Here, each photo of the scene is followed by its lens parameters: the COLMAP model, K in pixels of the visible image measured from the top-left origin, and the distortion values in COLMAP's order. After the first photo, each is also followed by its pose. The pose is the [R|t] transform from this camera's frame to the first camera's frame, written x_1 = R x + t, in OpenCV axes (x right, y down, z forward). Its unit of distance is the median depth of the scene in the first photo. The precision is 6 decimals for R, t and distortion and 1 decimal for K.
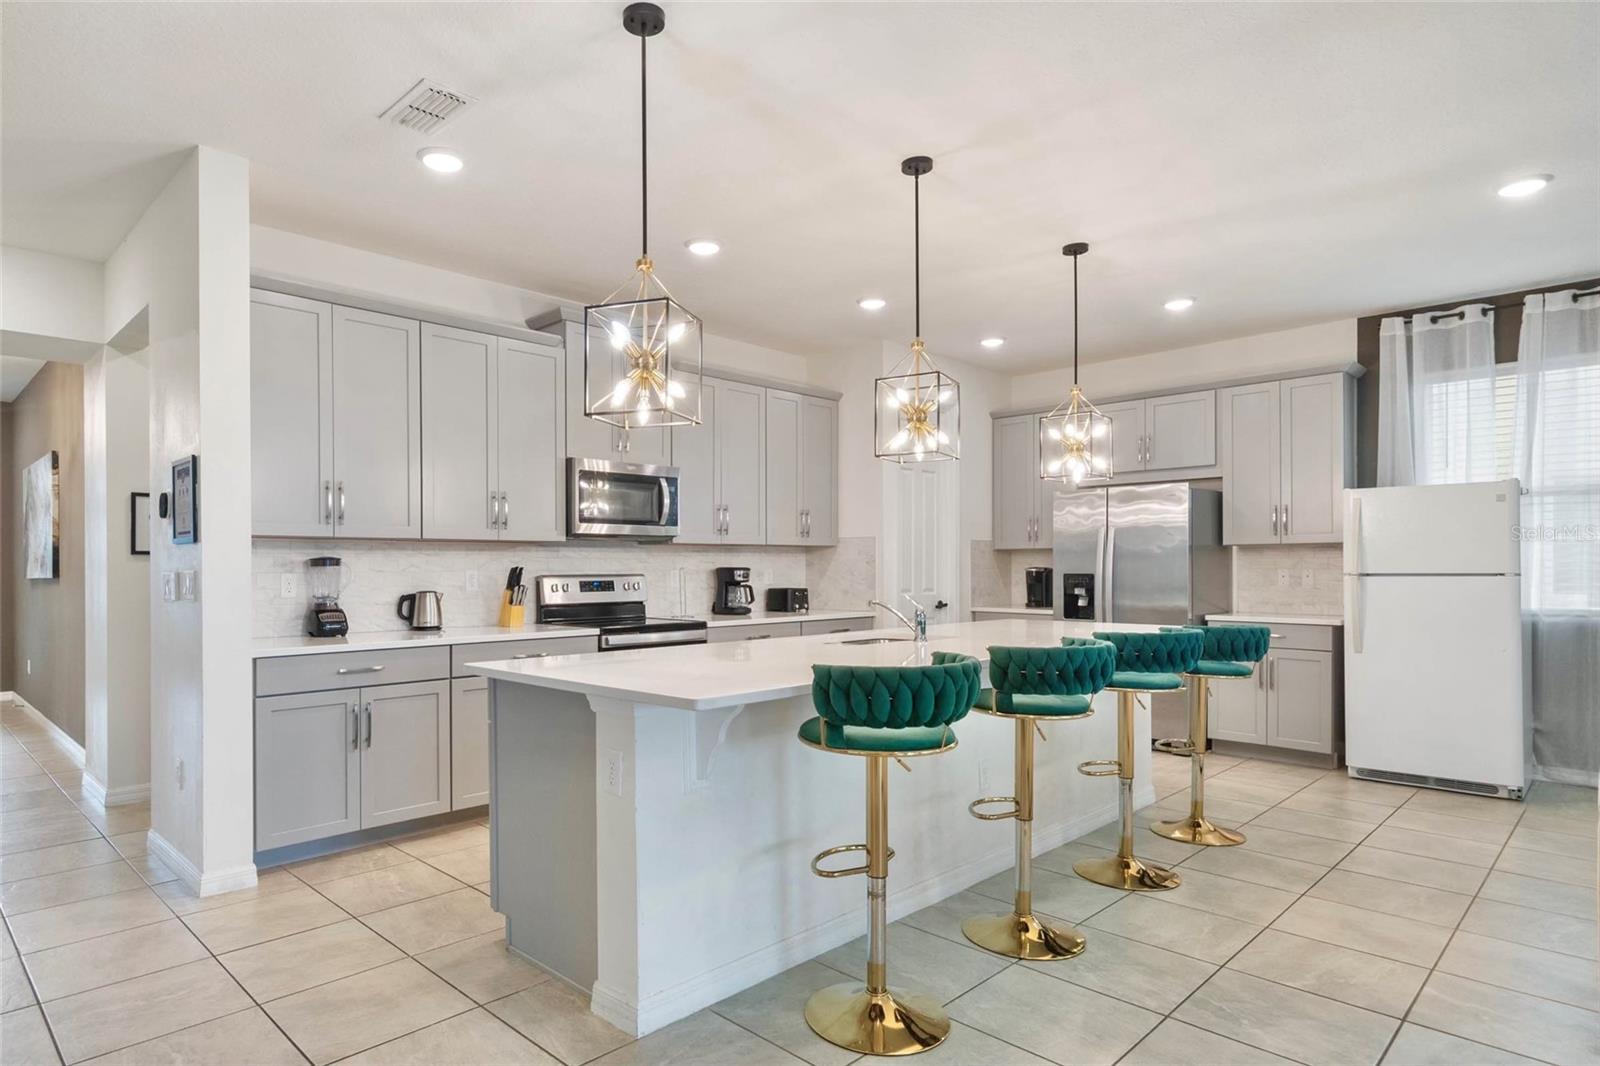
lens RADIAL K [[887.4, 0, 721.7], [0, 887.4, 571.6], [0, 0, 1]] dist [0.000644, -0.001206]
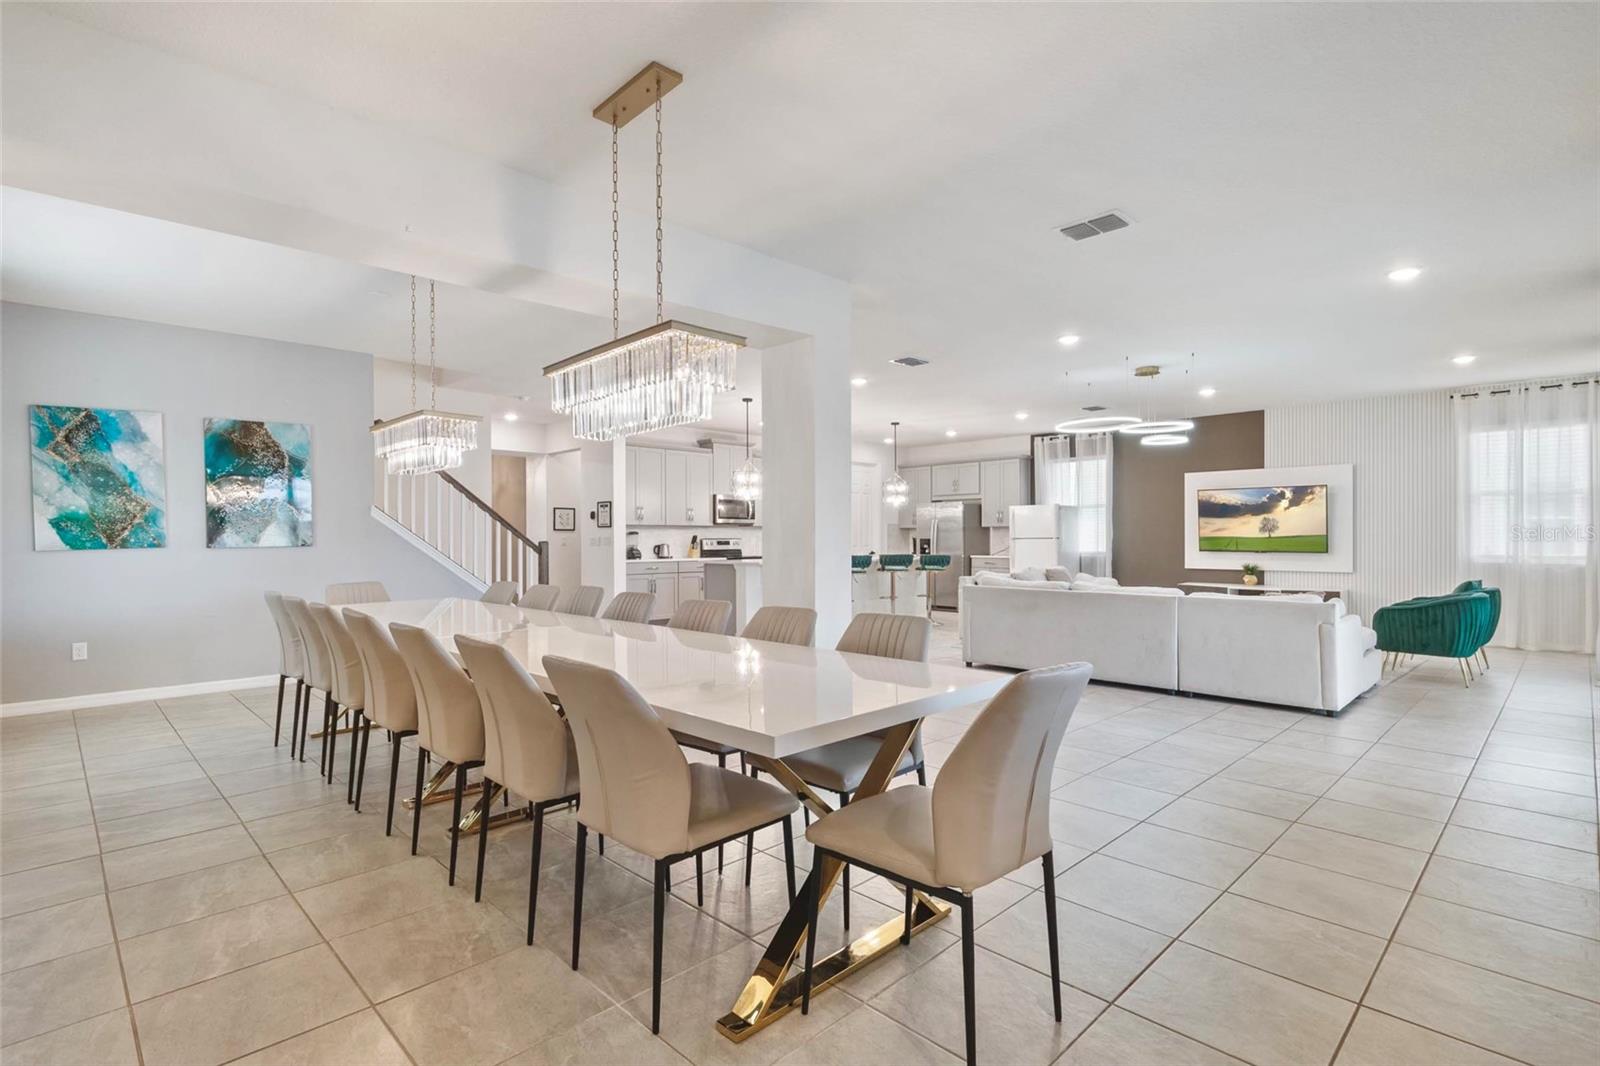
lens RADIAL K [[775.4, 0, 815.2], [0, 775.4, 545.7], [0, 0, 1]] dist [-0.000900, -0.001462]
pose [[0.999514, -0.000415, 0.031170, 0.053744], [0.000417, 1.000000, -0.000038, 0.023719], [-0.031170, 0.000051, 0.999514, -1.213916]]
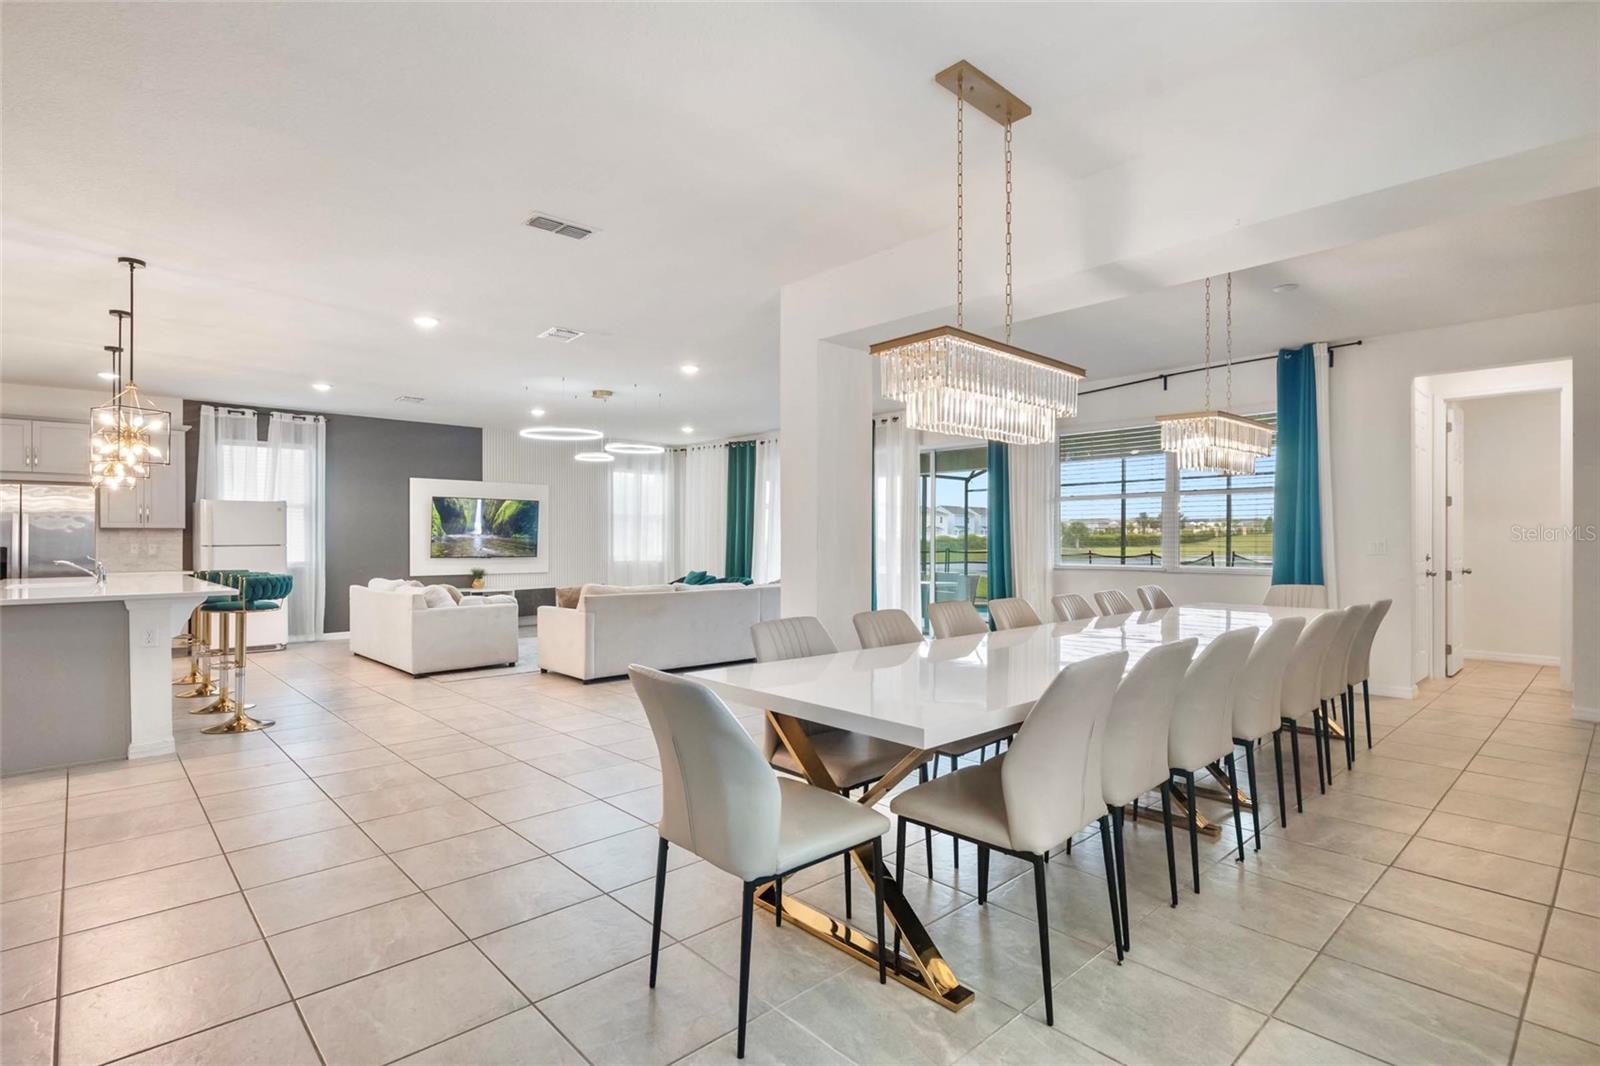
lens RADIAL K [[775.4, 0, 815.2], [0, 775.4, 545.7], [0, 0, 1]] dist [-0.000900, -0.001462]
pose [[-0.006660, -0.002190, 0.999975, -0.874191], [0.009310, 0.999954, 0.002252, 0.012042], [-0.999934, 0.009324, -0.006639, -0.247312]]
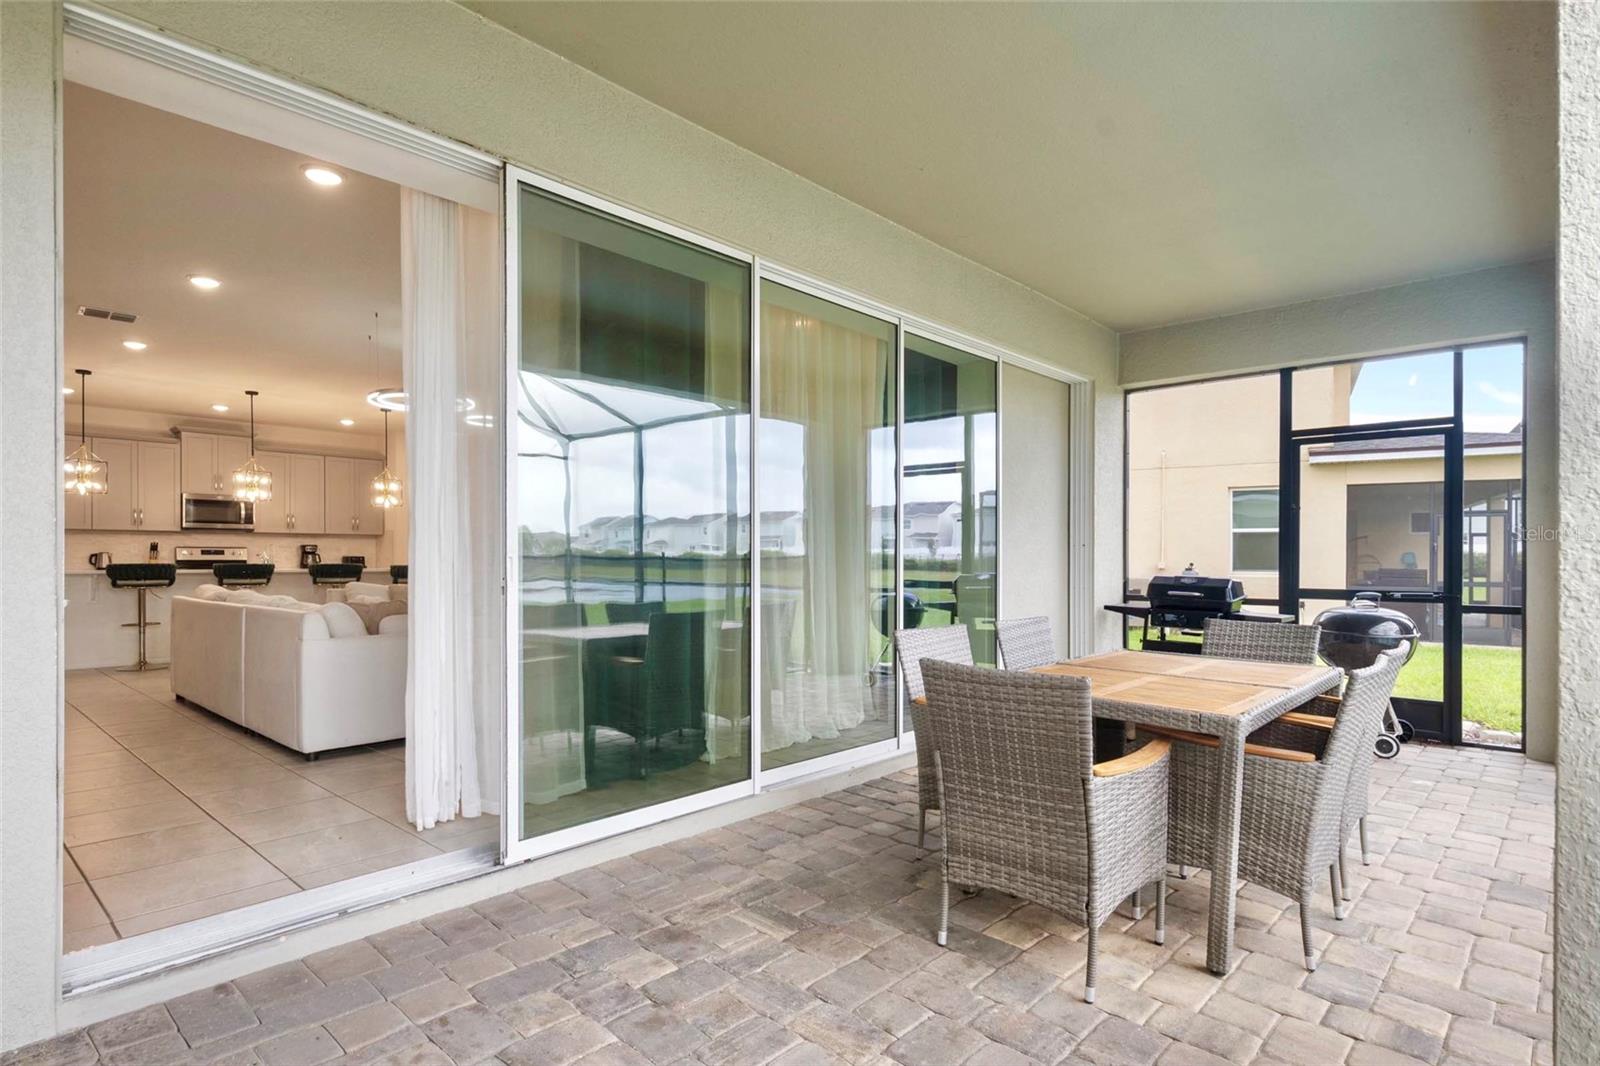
lens RADIAL K [[842.3, 0, 802.1], [0, 842.3, 556.5], [0, 0, 1]] dist [-0.011611, -0.000029]
pose [[0.997845, 0.006008, 0.065344, 1.110475], [-0.005737, 0.999974, -0.004338, 0.025723], [-0.065369, 0.003954, 0.997853, -1.060523]]
